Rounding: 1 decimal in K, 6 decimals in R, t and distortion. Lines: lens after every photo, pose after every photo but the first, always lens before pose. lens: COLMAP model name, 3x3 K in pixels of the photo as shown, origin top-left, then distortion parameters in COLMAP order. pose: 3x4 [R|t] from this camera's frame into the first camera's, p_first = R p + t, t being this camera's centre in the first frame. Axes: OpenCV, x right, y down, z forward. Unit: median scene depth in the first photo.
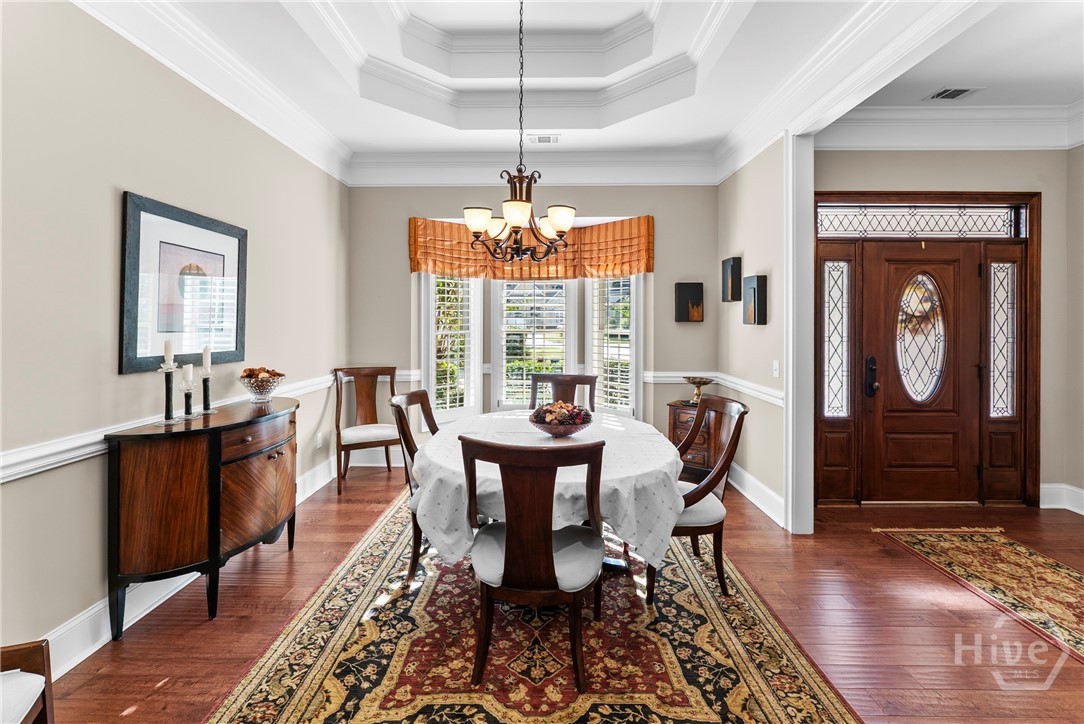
lens RADIAL K [[473.8, 0, 538.0], [0, 473.8, 322.0], [0, 0, 1]] dist [-0.000441, -0.000445]
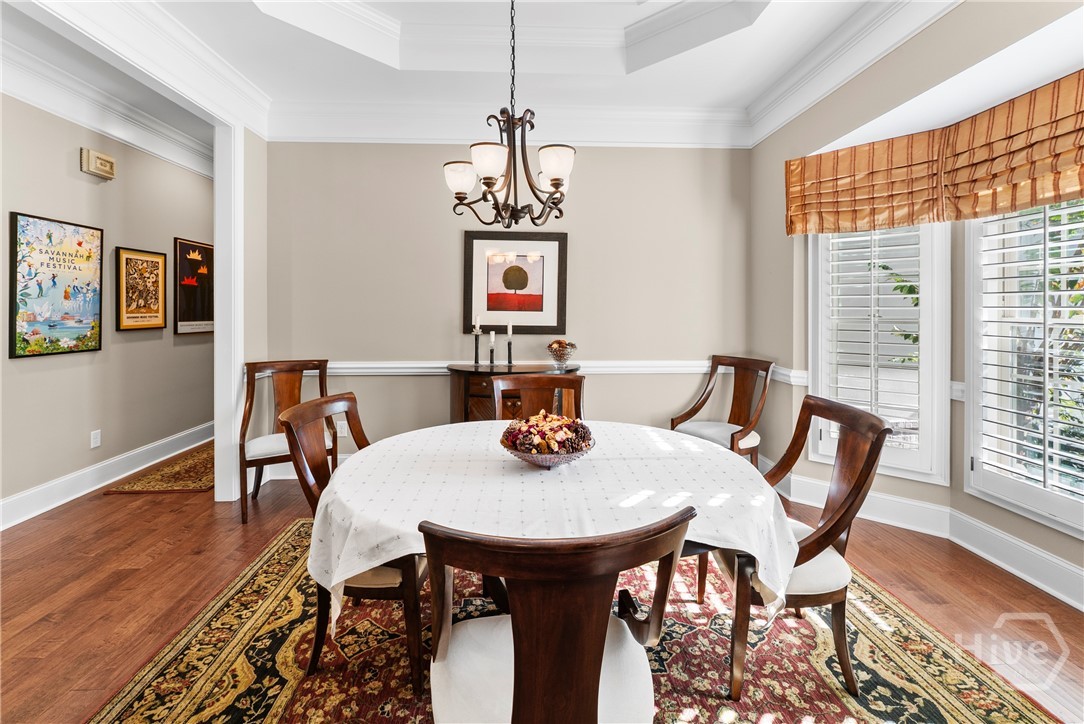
lens RADIAL K [[466.1, 0, 535.4], [0, 466.1, 309.6], [0, 0, 1]] dist [0.000659, 0.000010]
pose [[0.054313, 0.002910, -0.998520, 0.523983], [-0.000955, 0.999995, 0.002863, 0.008330], [0.998523, 0.000799, 0.054316, 0.683196]]
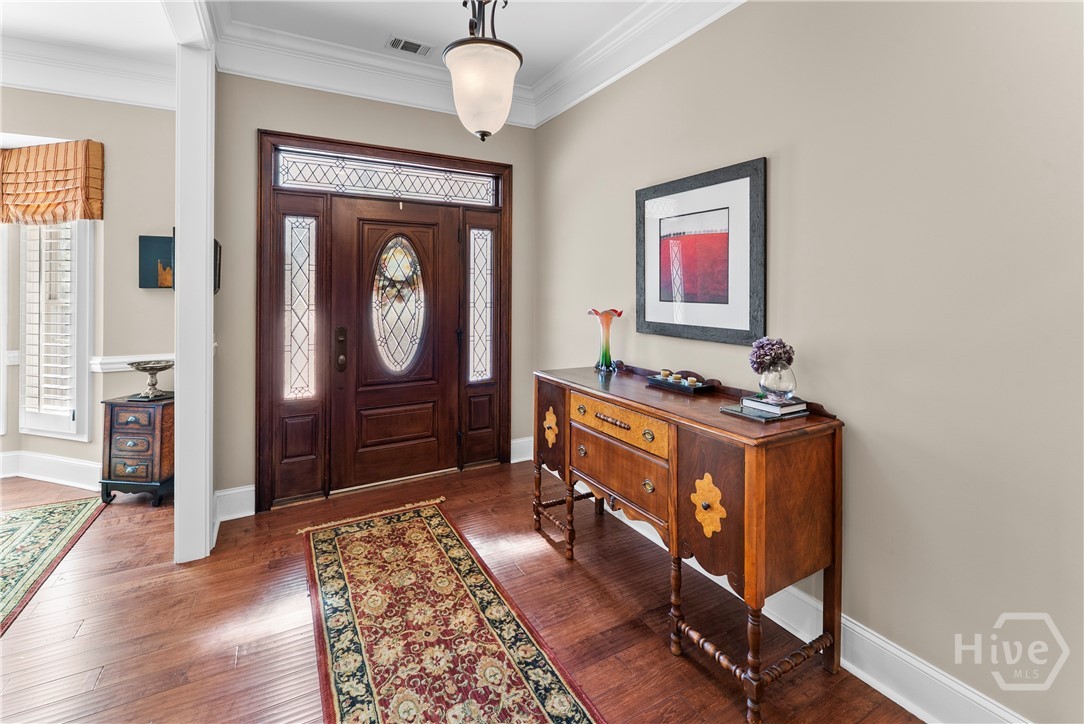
lens RADIAL K [[490.5, 0, 544.4], [0, 490.5, 287.9], [0, 0, 1]] dist [0.001117, -0.000065]
pose [[0.866242, -0.001389, 0.499623, 0.572279], [0.002057, 0.999998, -0.000787, 0.002101], [-0.499620, 0.001710, 0.866243, 0.011849]]
